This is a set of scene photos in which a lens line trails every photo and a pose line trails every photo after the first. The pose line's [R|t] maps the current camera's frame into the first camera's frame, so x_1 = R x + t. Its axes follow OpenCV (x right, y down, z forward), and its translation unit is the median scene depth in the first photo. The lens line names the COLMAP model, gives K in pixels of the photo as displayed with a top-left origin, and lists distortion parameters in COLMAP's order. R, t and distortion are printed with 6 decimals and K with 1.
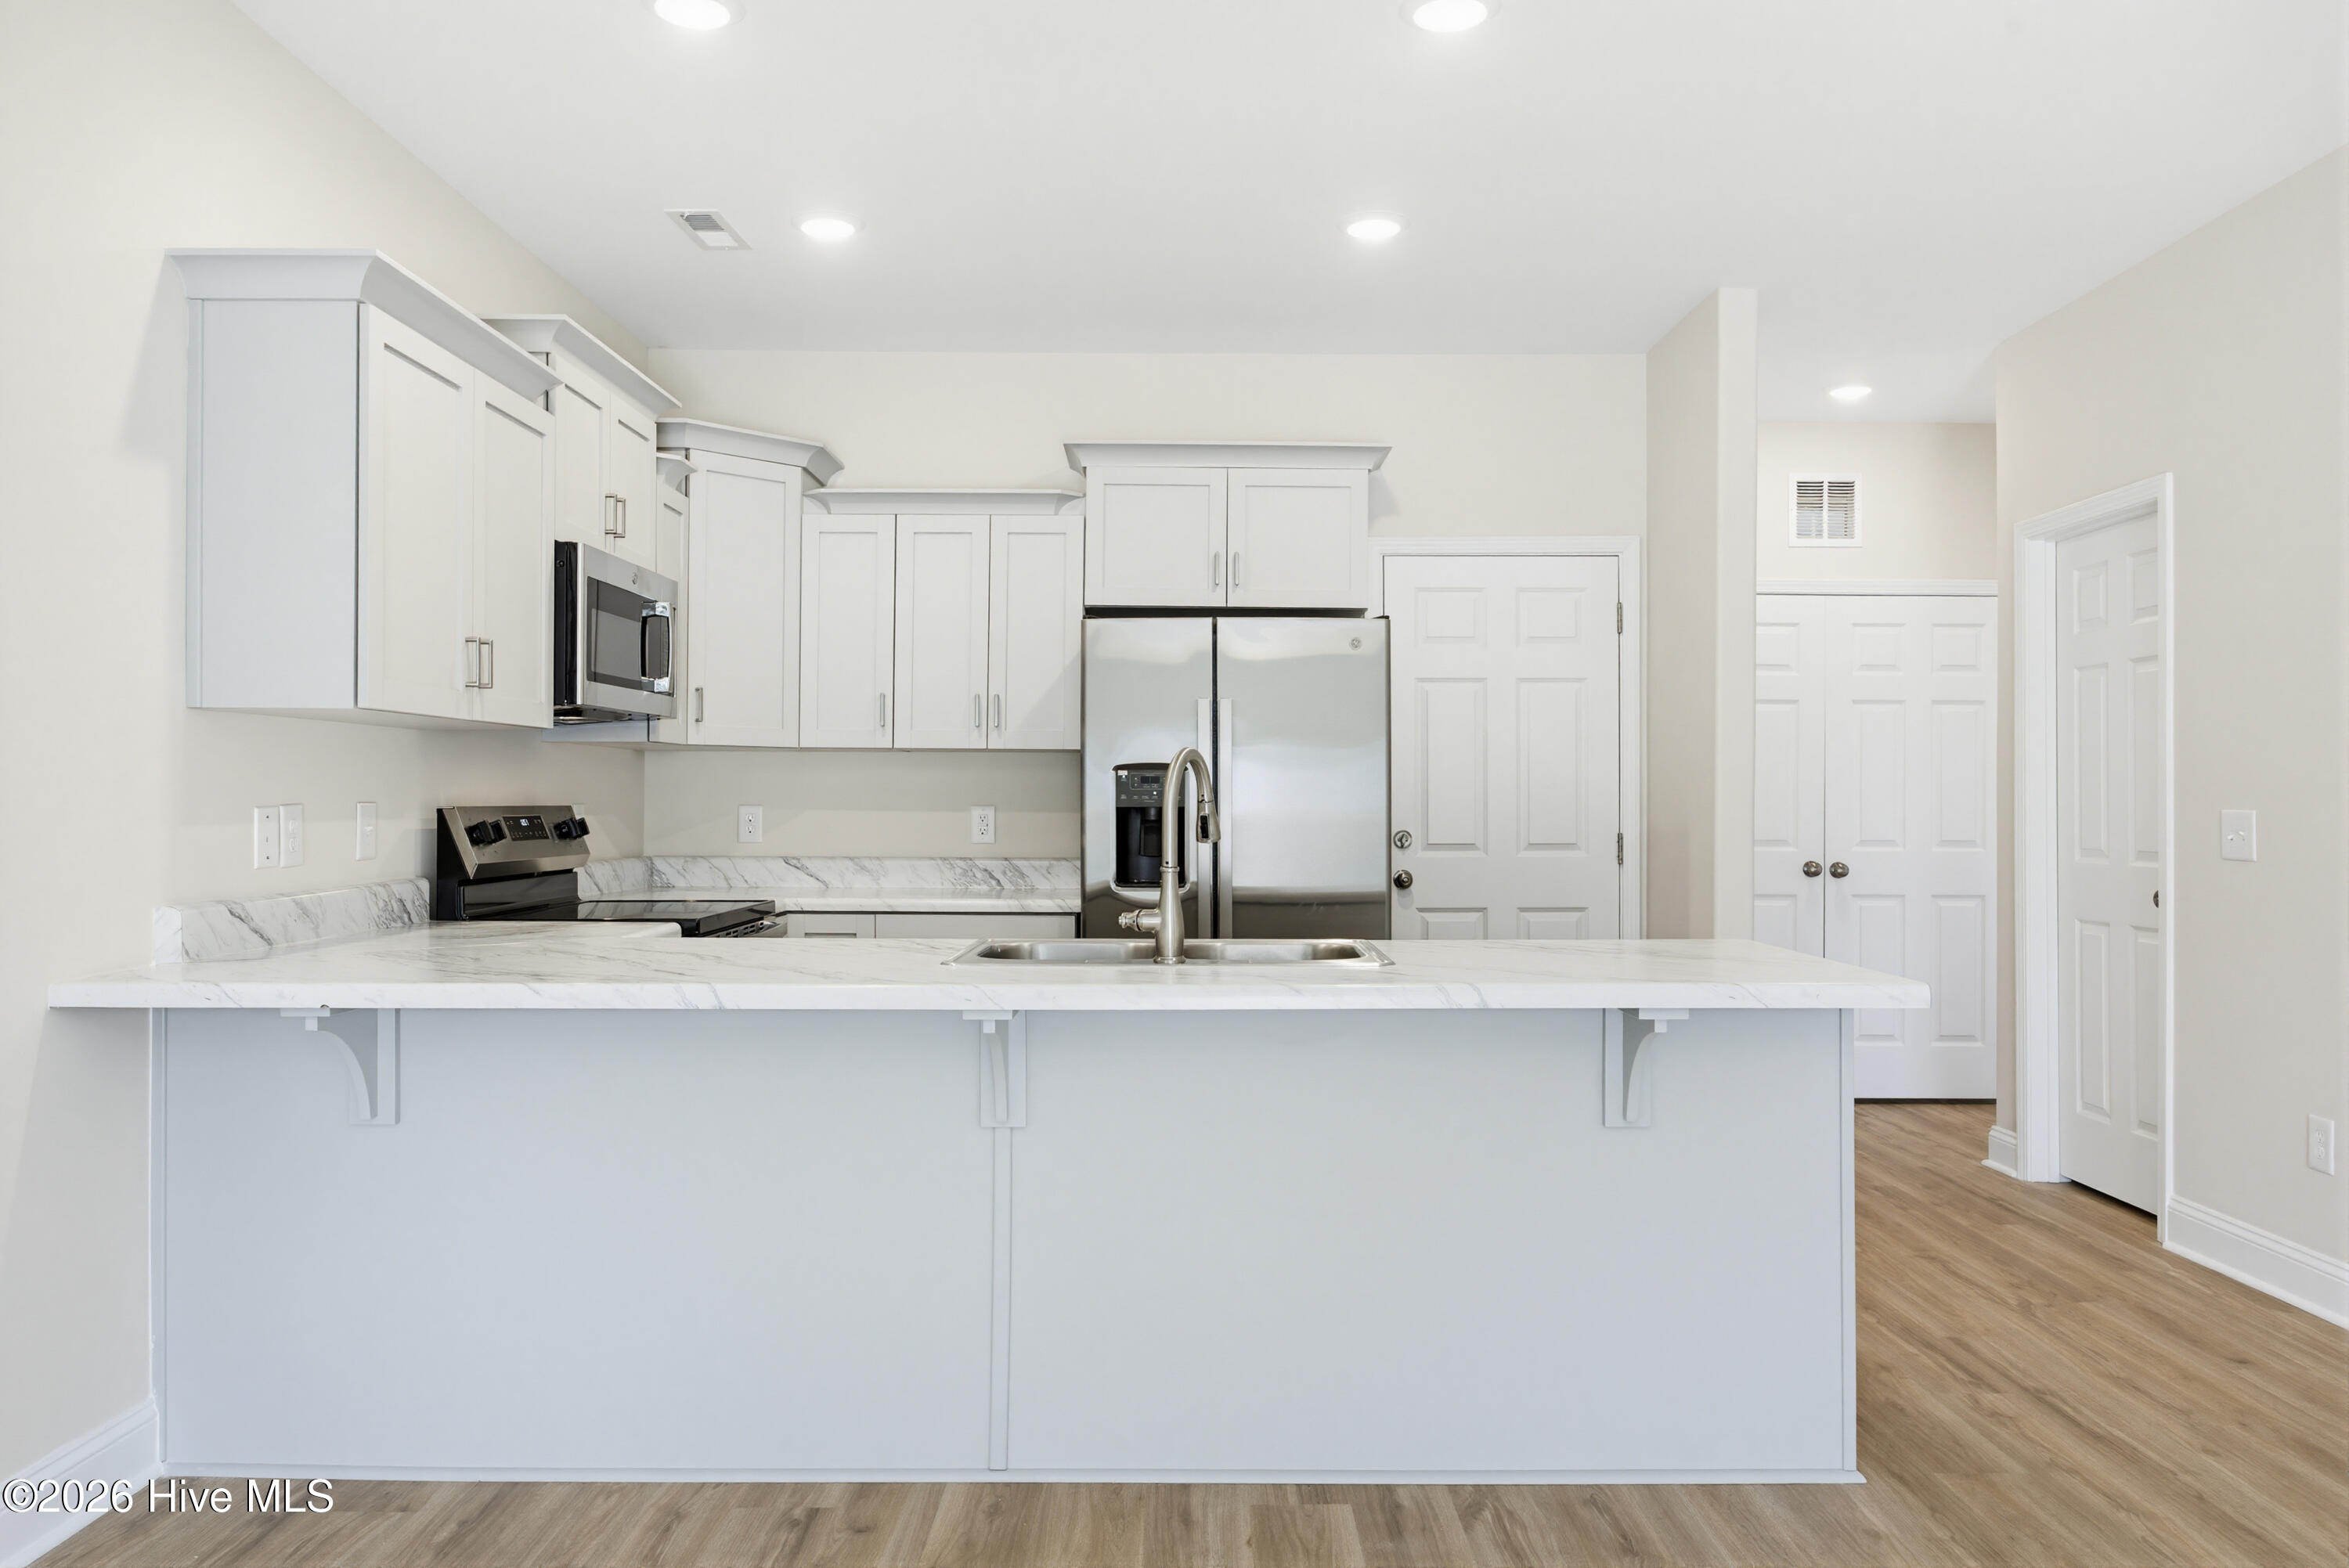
lens RADIAL K [[1655.7, 0, 1186.2], [0, 1655.7, 778.5], [0, 0, 1]] dist [0.000044, 0.005801]
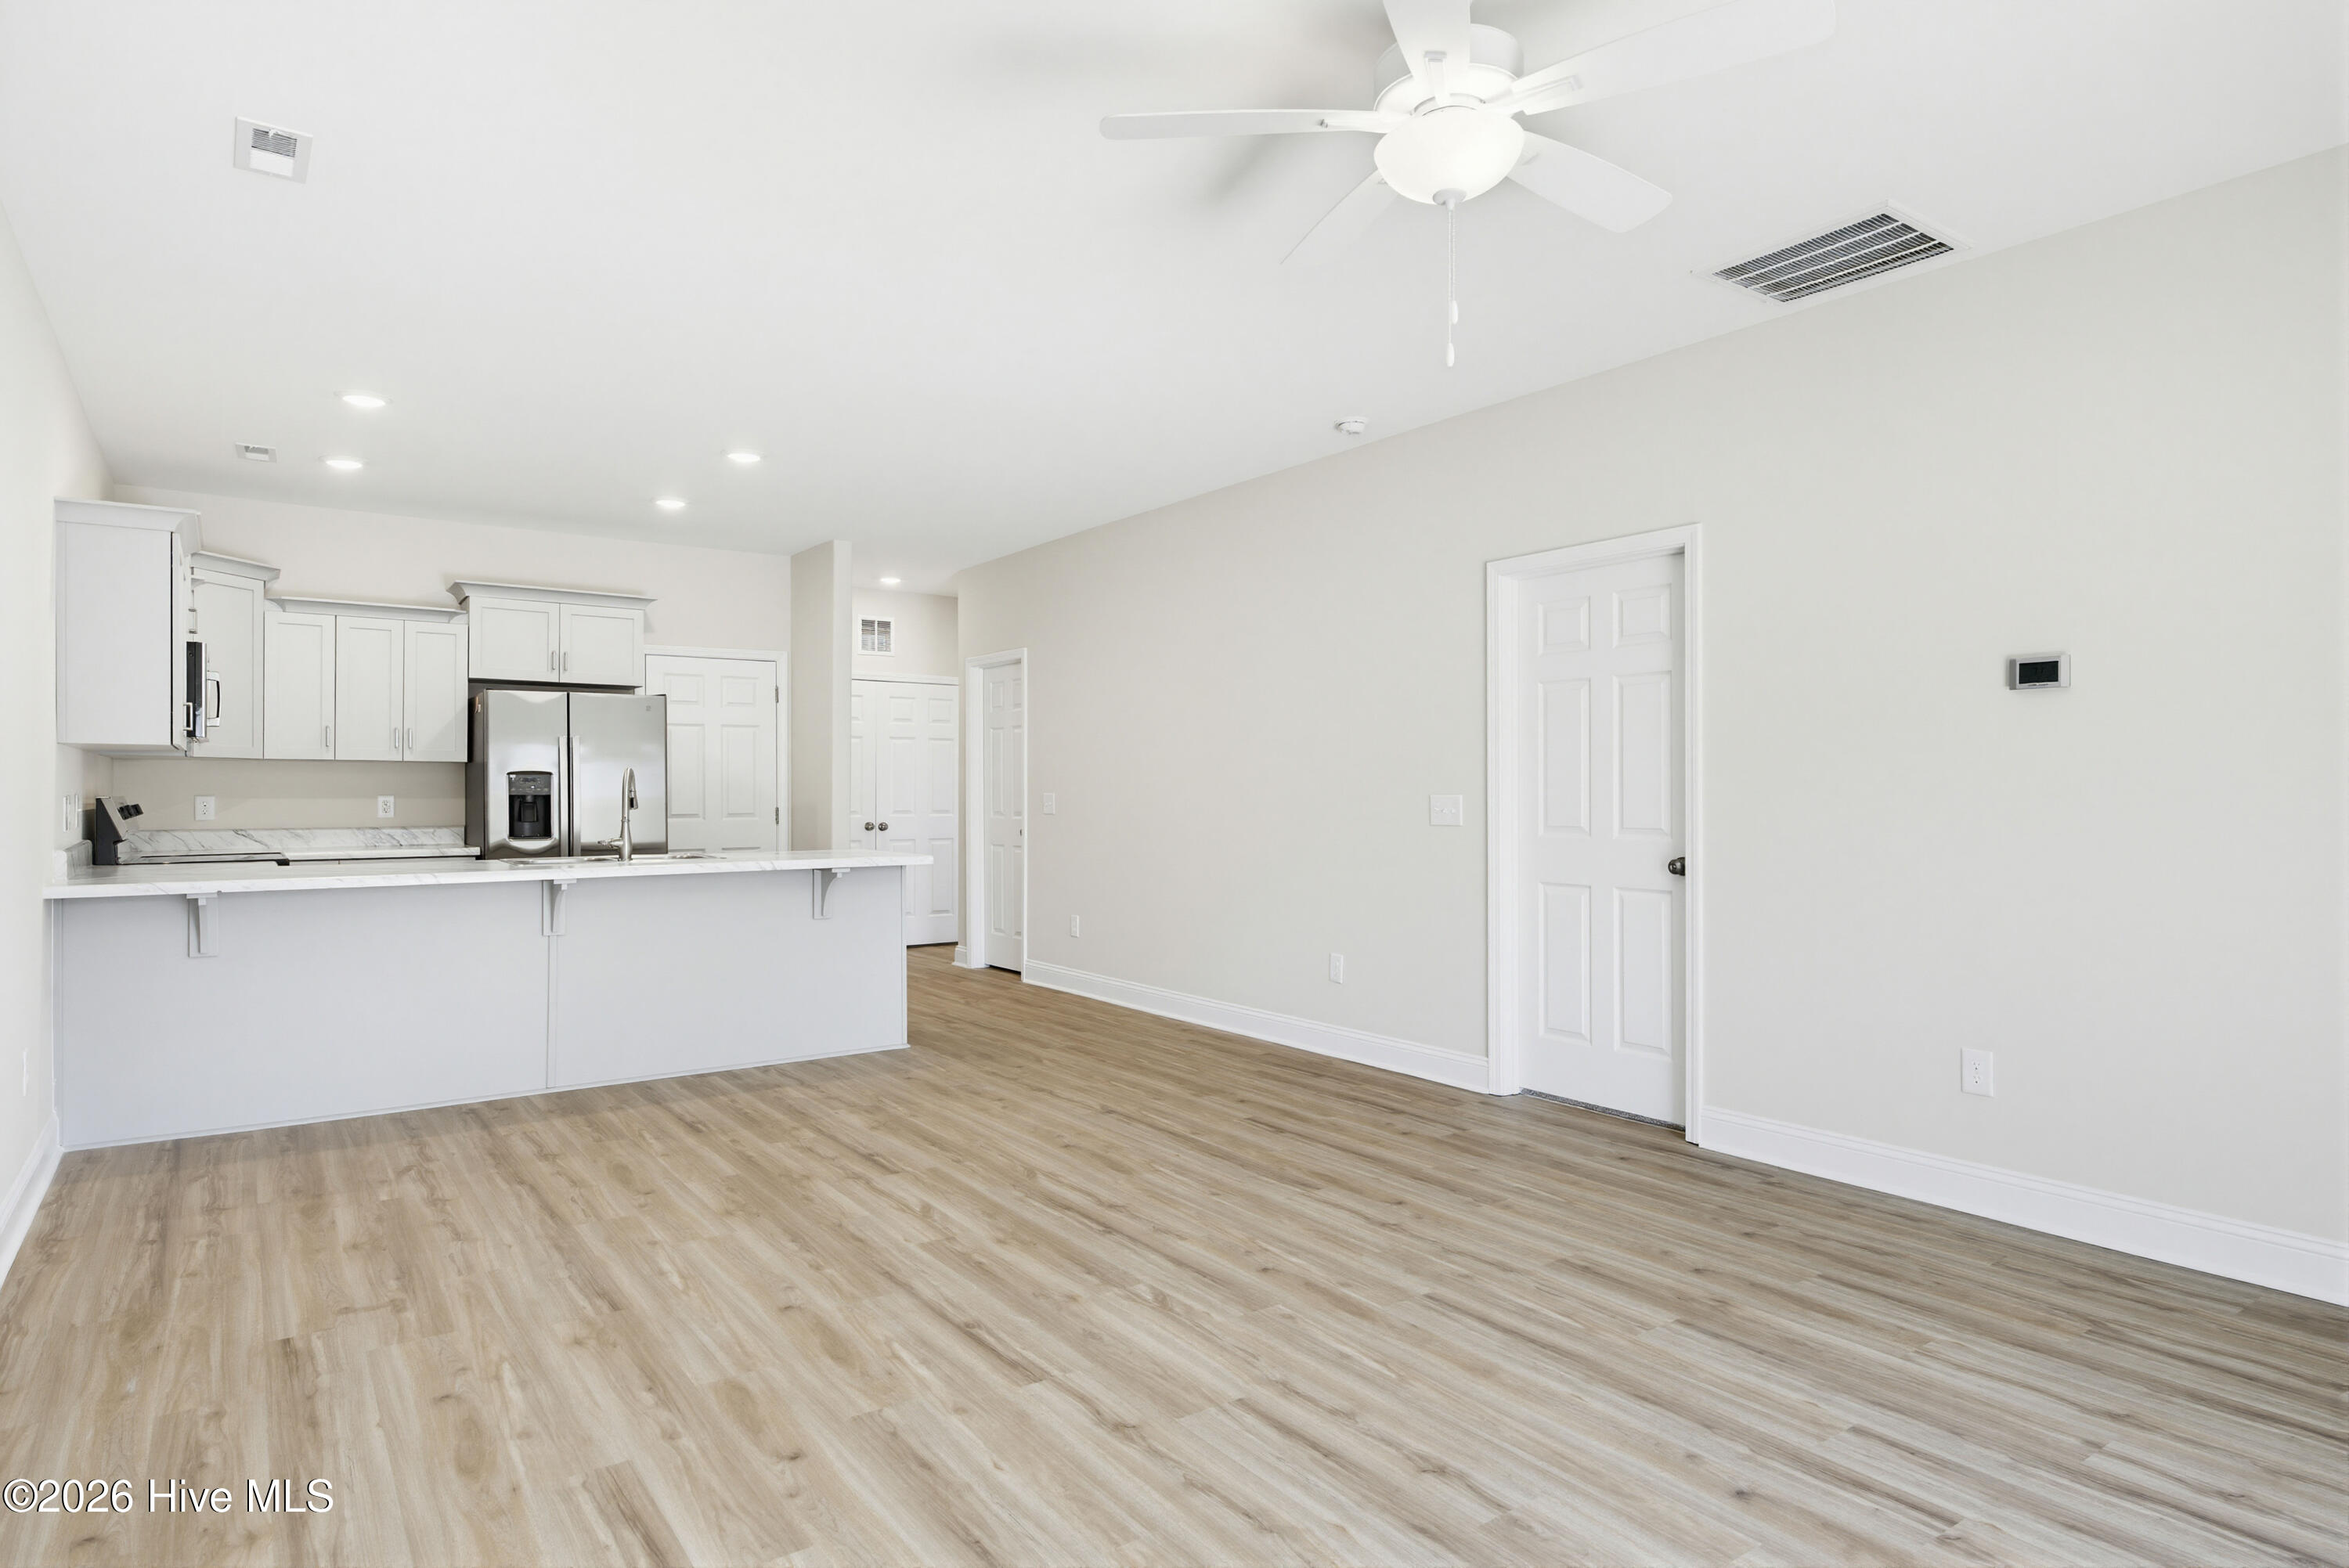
lens RADIAL K [[1315.2, 0, 1192.0], [0, 1315.2, 788.6], [0, 0, 1]] dist [0.003672, -0.000006]
pose [[0.810504, -0.003278, 0.585723, -0.275474], [-0.003985, 0.999930, 0.011109, -0.008573], [-0.585719, -0.011338, 0.810435, -0.585752]]
